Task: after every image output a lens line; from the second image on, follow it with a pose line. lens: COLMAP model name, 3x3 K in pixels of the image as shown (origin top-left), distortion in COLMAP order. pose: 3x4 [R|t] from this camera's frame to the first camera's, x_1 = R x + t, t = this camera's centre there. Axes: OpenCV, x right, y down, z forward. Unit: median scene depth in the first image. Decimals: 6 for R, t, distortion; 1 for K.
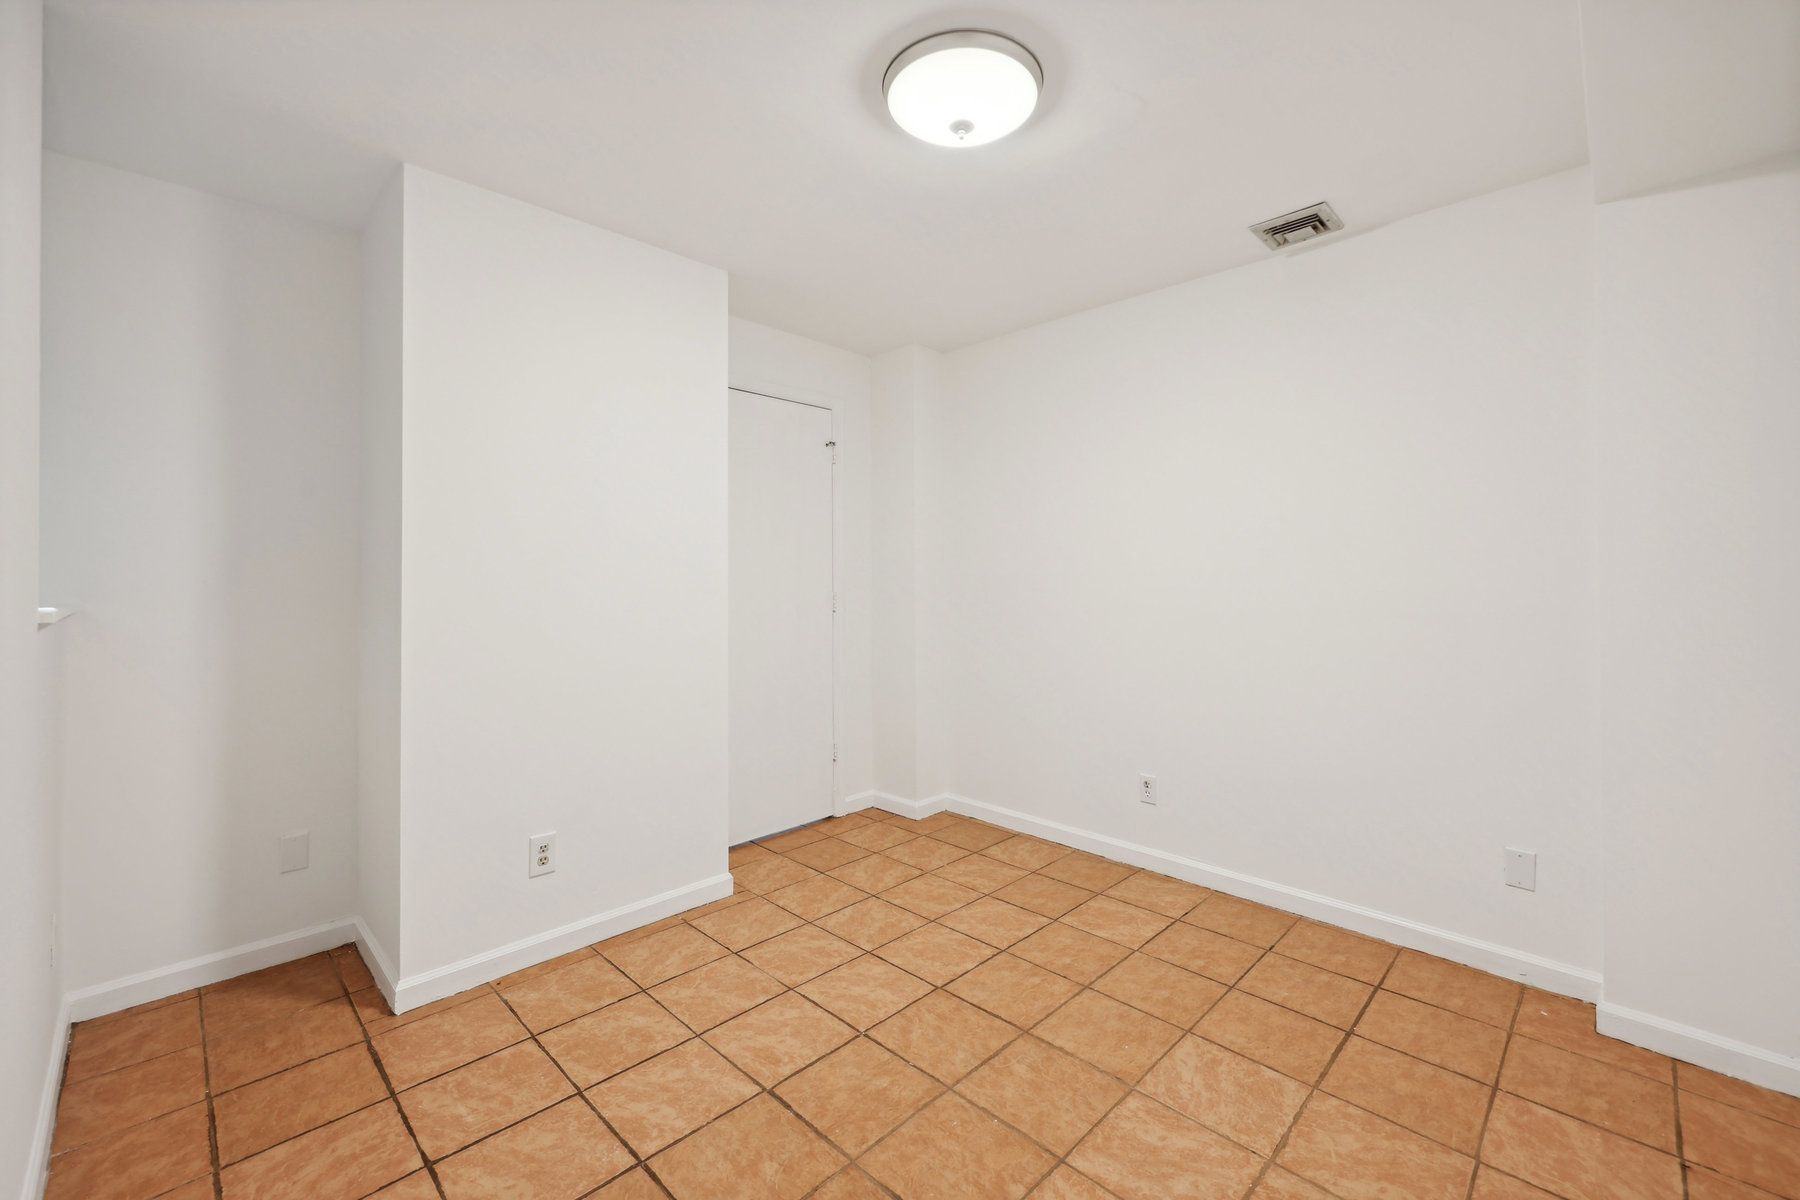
lens RADIAL K [[738.2, 0, 903.5], [0, 738.2, 602.0], [0, 0, 1]] dist [0.000447, 0.000255]
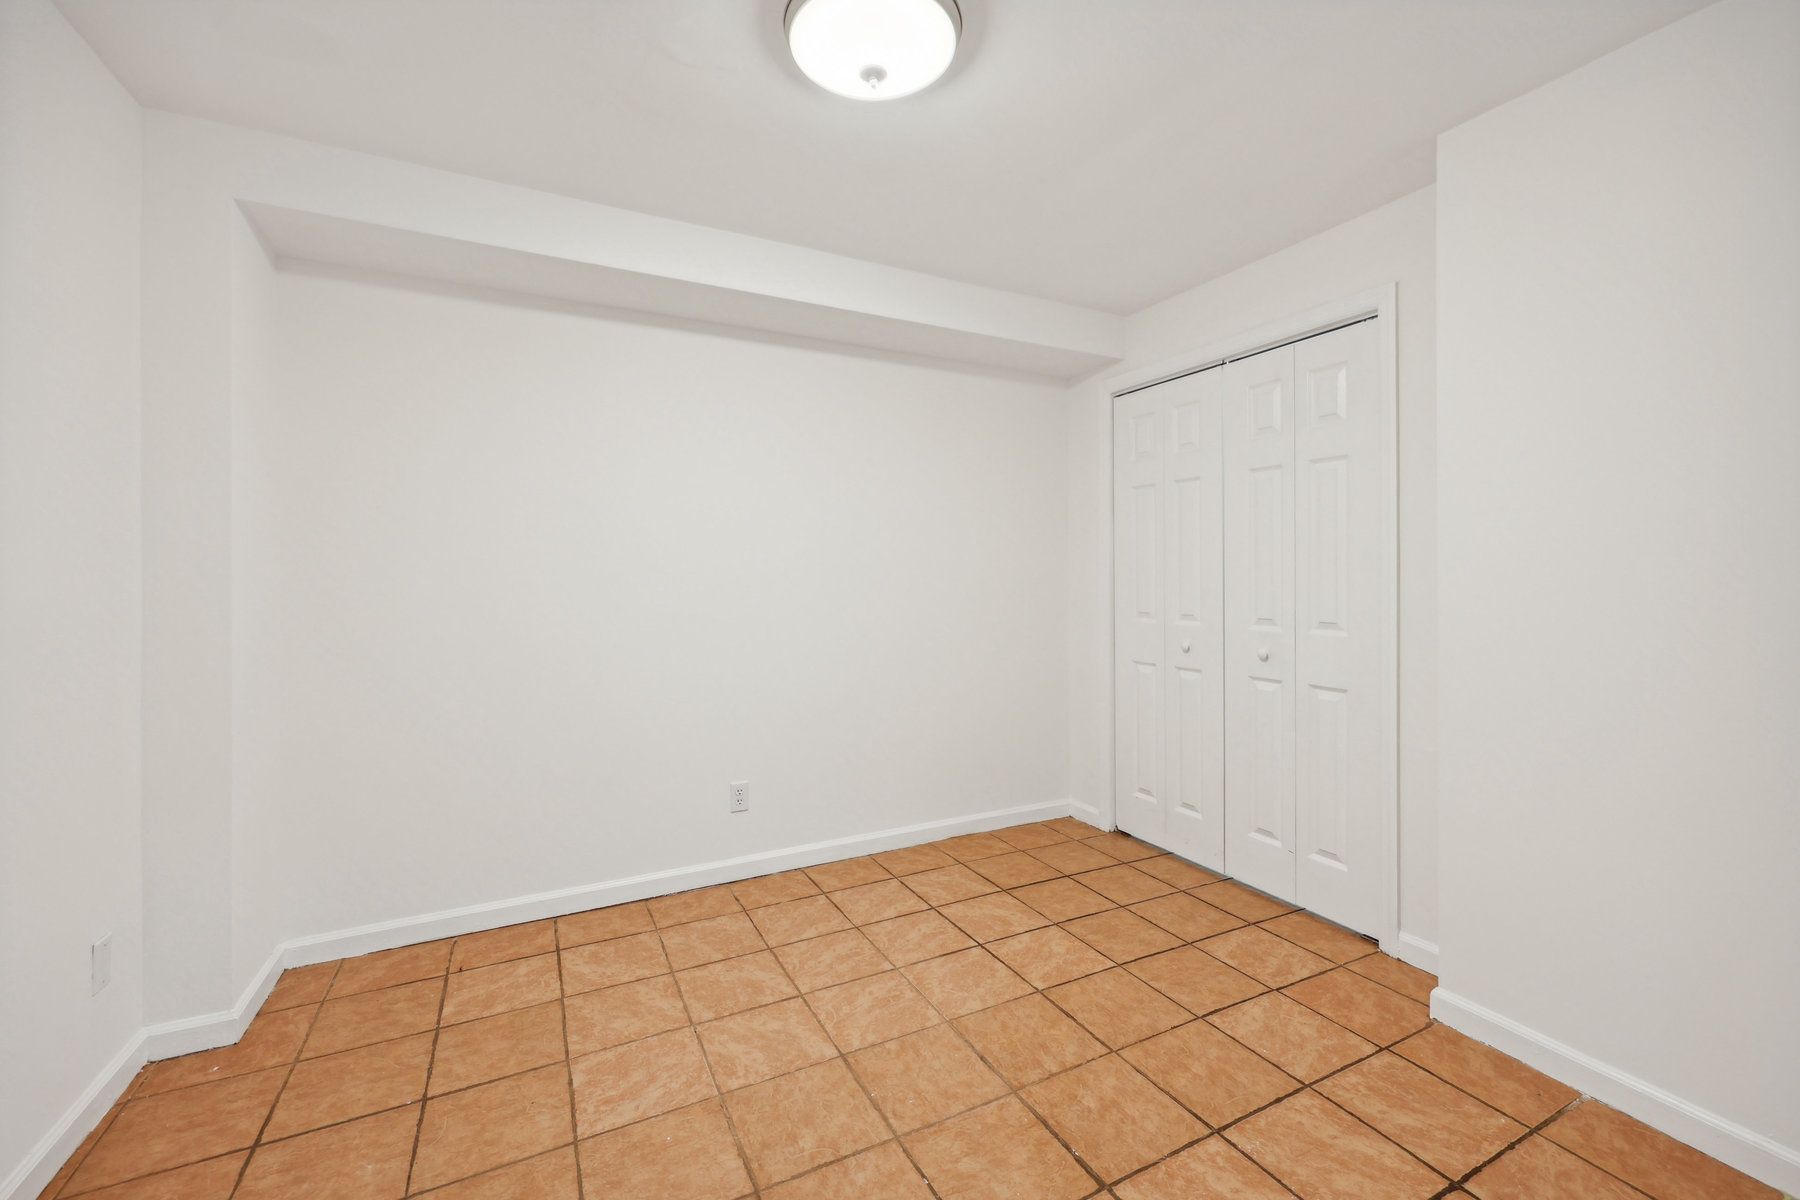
lens RADIAL K [[759.8, 0, 899.9], [0, 759.8, 605.8], [0, 0, 1]] dist [0.000071, 0.000130]
pose [[-0.950186, -0.008175, 0.311577, -0.212294], [0.014300, 0.997460, 0.069781, -0.053055], [-0.311356, 0.070761, -0.947655, 1.729503]]
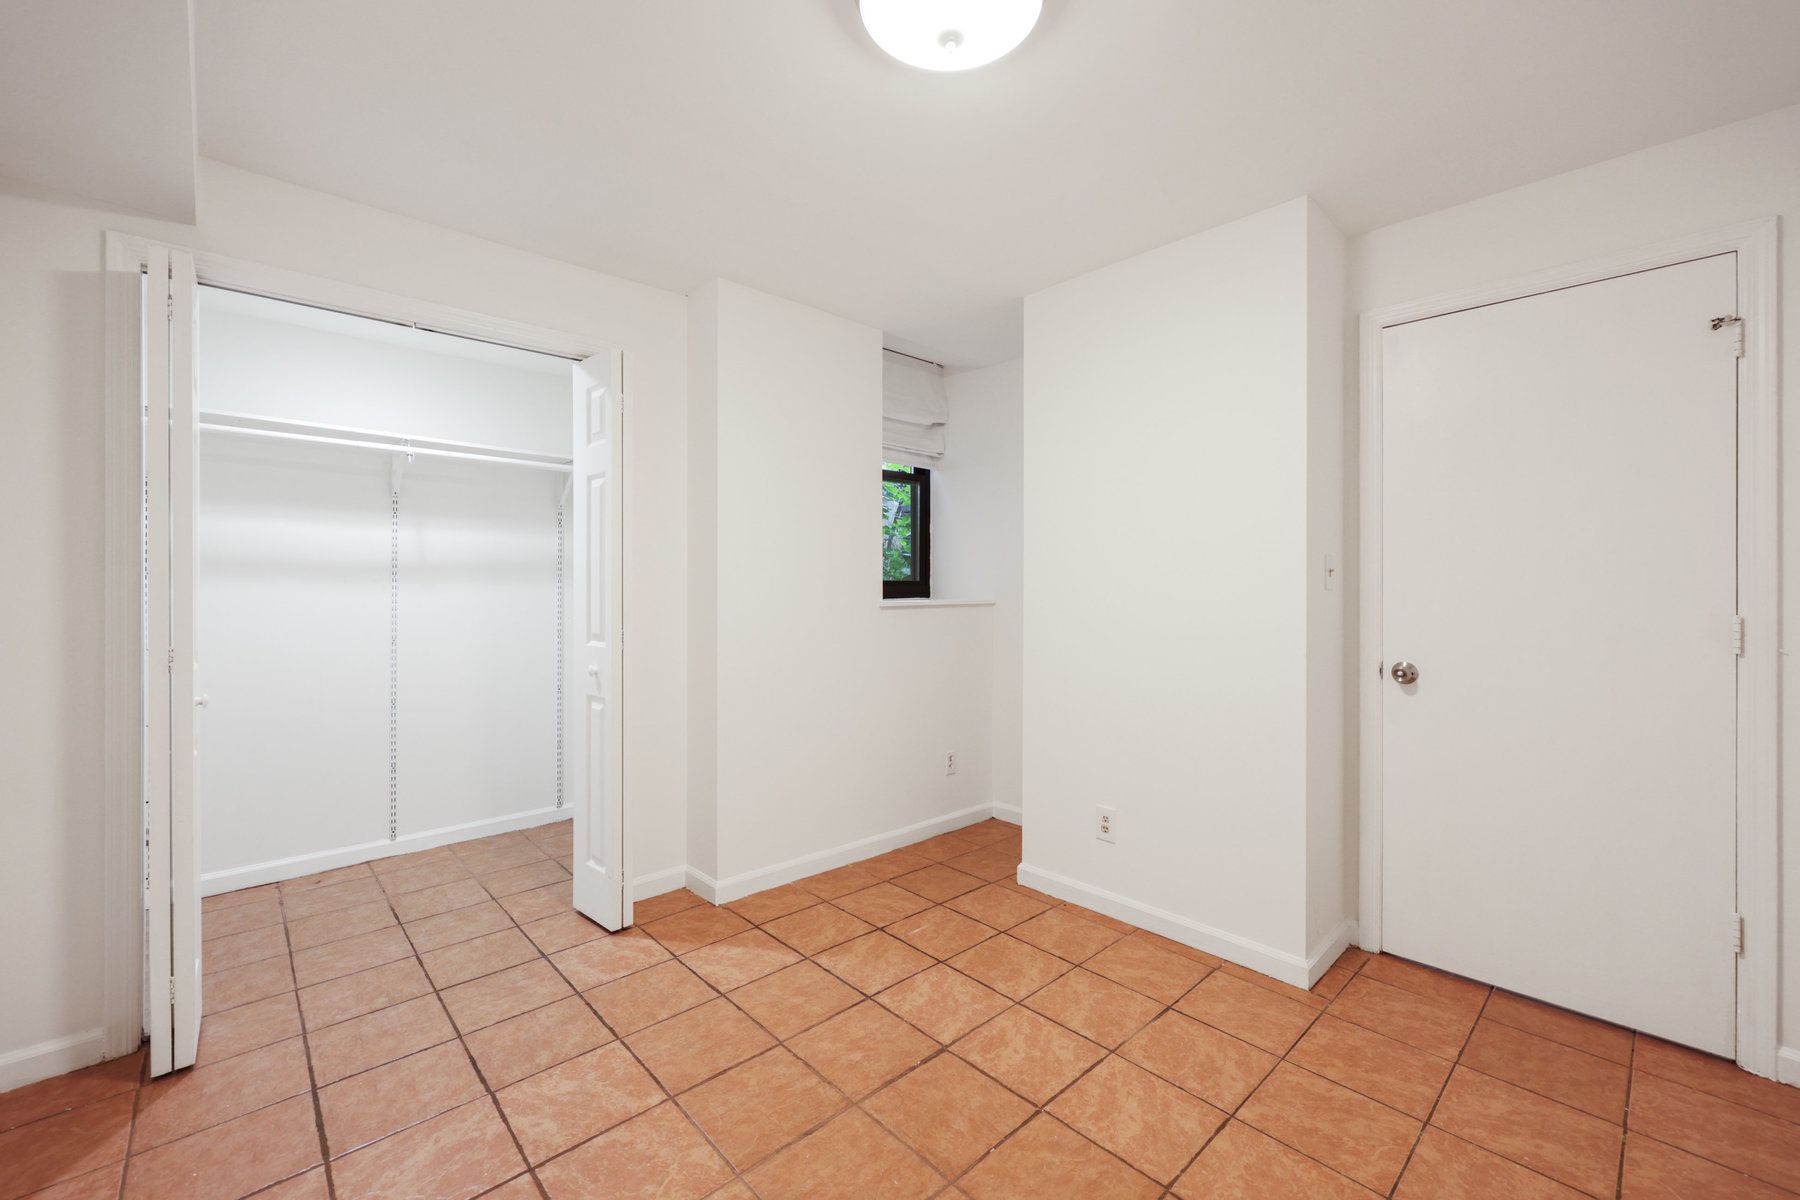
lens RADIAL K [[717.7, 0, 907.0], [0, 717.7, 592.1], [0, 0, 1]] dist [0.000923, 0.000246]
pose [[-0.031858, 0.007458, -0.999465, 0.848124], [-0.033710, 0.999395, 0.008532, -0.035427], [0.998924, 0.033964, -0.031588, 0.896120]]
